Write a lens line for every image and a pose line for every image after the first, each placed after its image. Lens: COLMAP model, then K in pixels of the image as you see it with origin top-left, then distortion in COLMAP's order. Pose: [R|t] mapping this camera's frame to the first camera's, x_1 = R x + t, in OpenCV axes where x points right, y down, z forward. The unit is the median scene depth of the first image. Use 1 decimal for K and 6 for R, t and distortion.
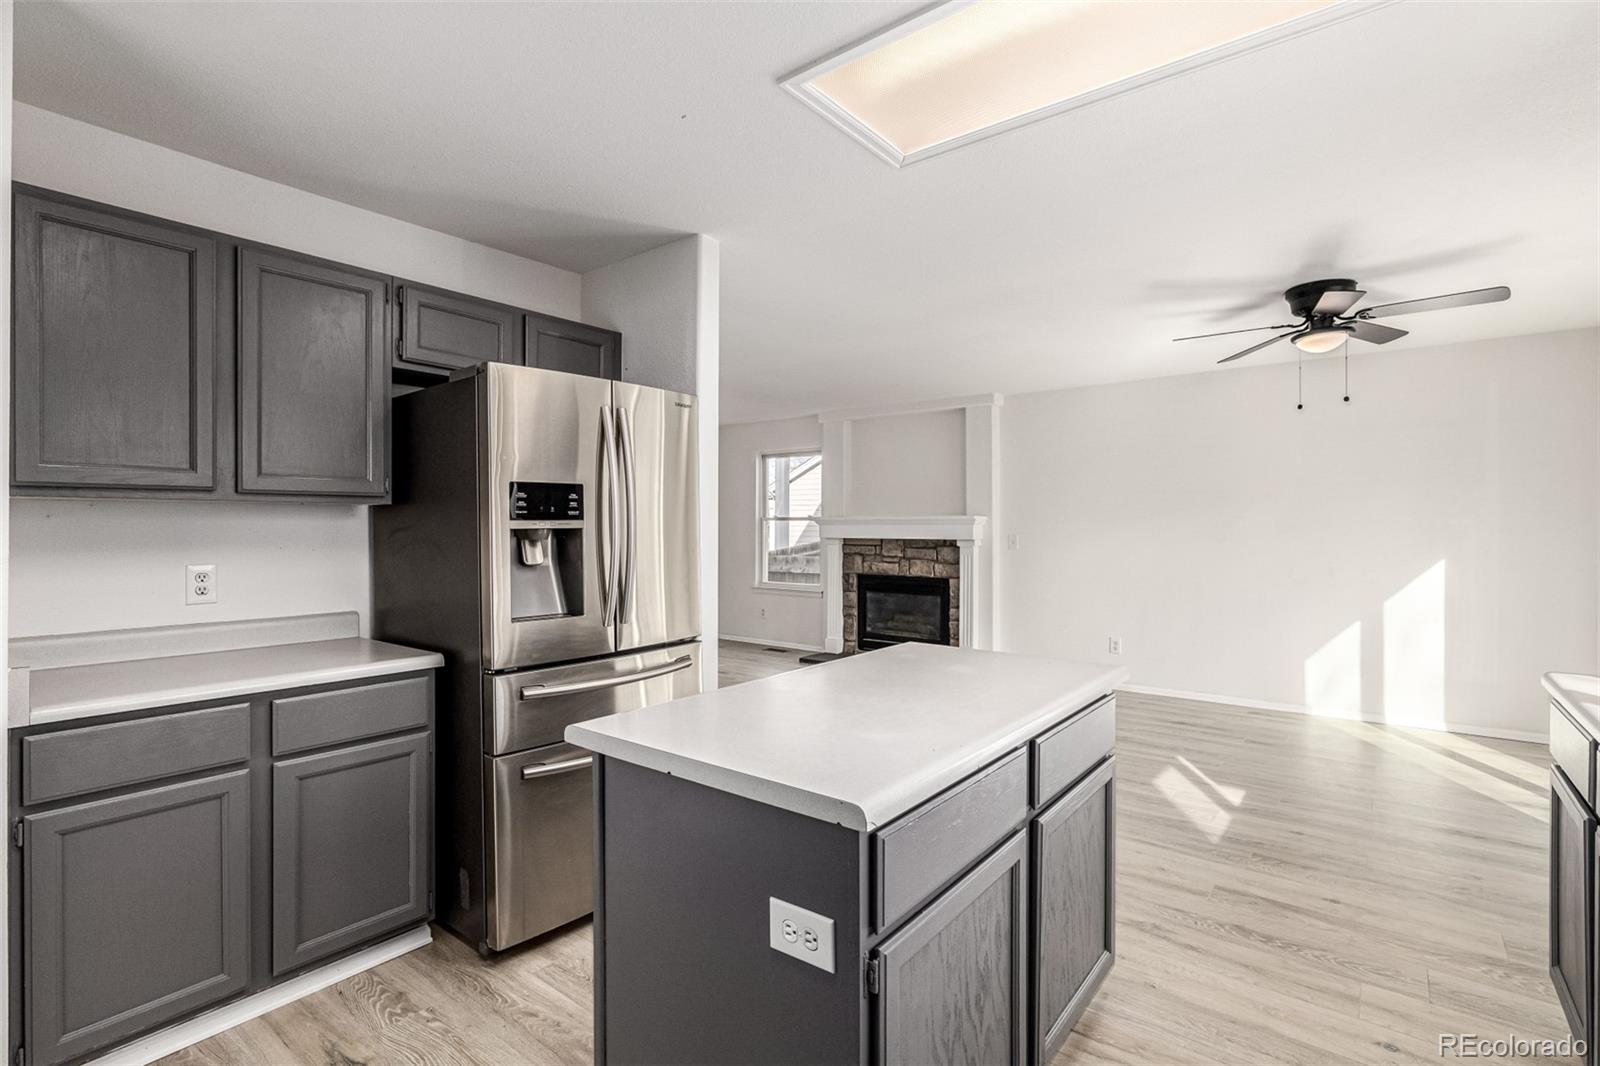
lens RADIAL K [[747.2, 0, 800.0], [0, 747.2, 533.0], [0, 0, 1]] dist [-0.002960, -0.000599]
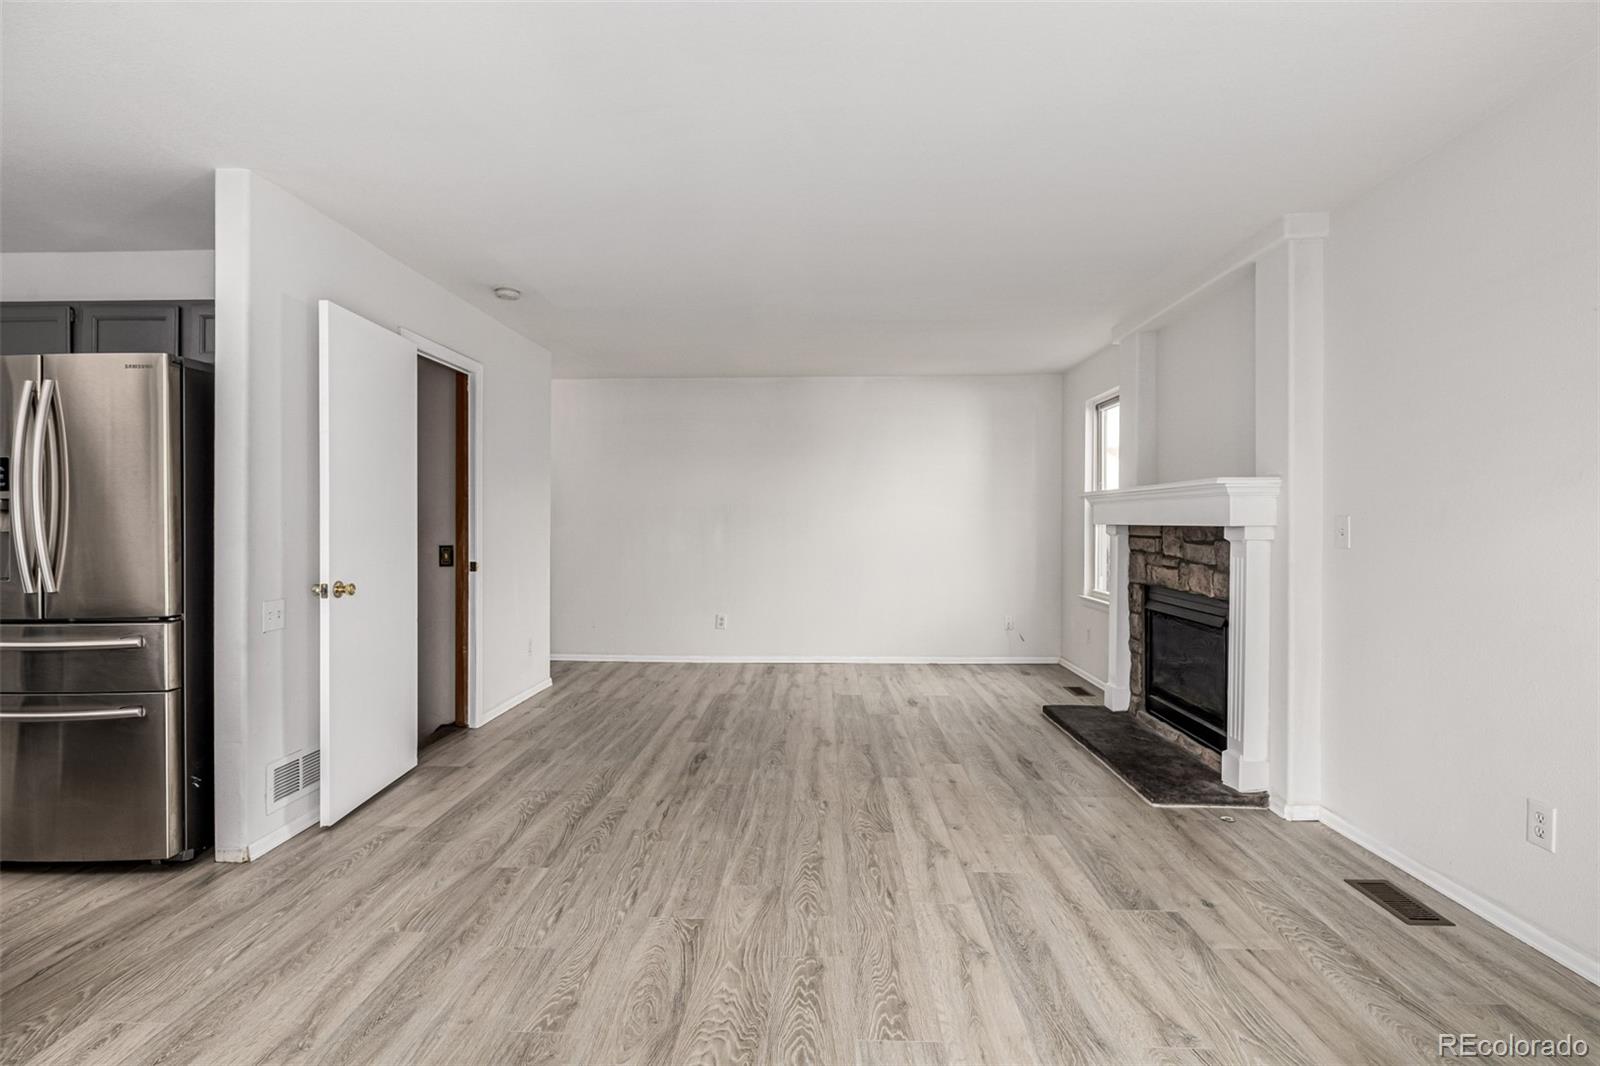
lens RADIAL K [[778.9, 0, 798.5], [0, 778.9, 524.9], [0, 0, 1]] dist [-0.002816, 0.000204]
pose [[0.592476, 0.002724, -0.805583, 0.442428], [-0.005199, 0.999986, -0.000442, 0.009101], [0.805571, 0.004450, 0.592482, 0.433183]]
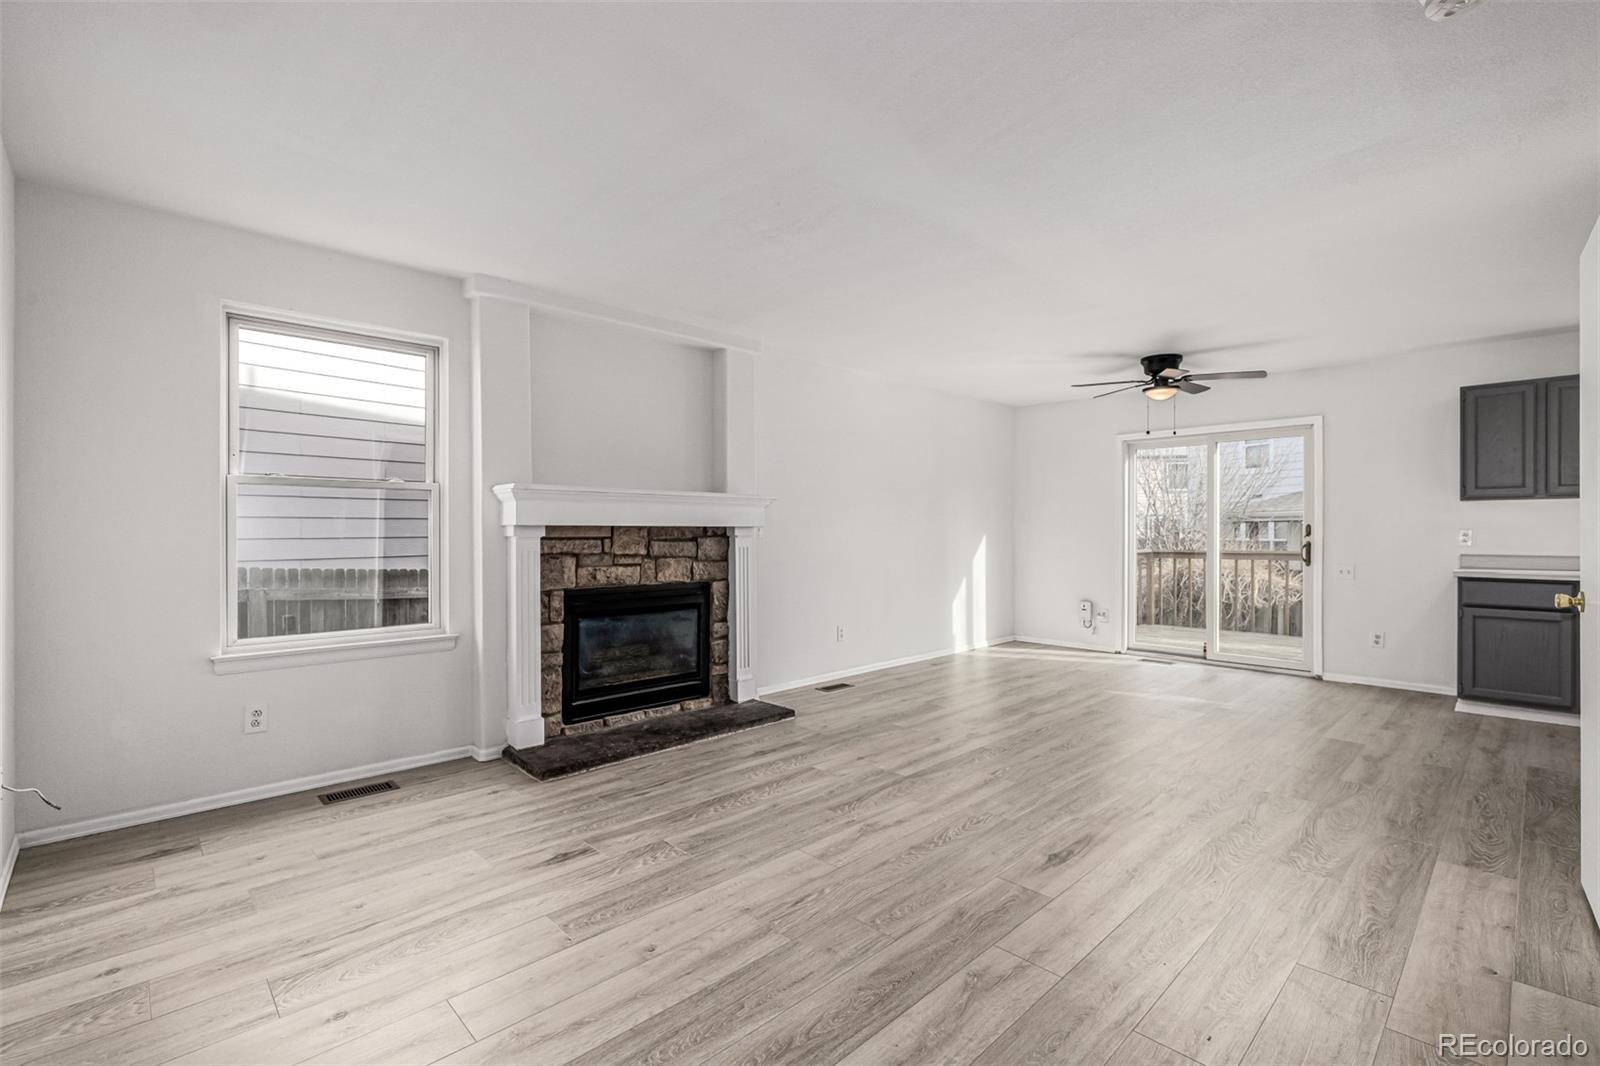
lens RADIAL K [[720.1, 0, 796.0], [0, 720.1, 539.1], [0, 0, 1]] dist [-0.003818, 0.000220]
pose [[0.141527, -0.013141, 0.989847, -0.455580], [0.005856, 0.999906, 0.012437, 0.011888], [-0.989917, 0.004037, 0.141591, 0.801104]]
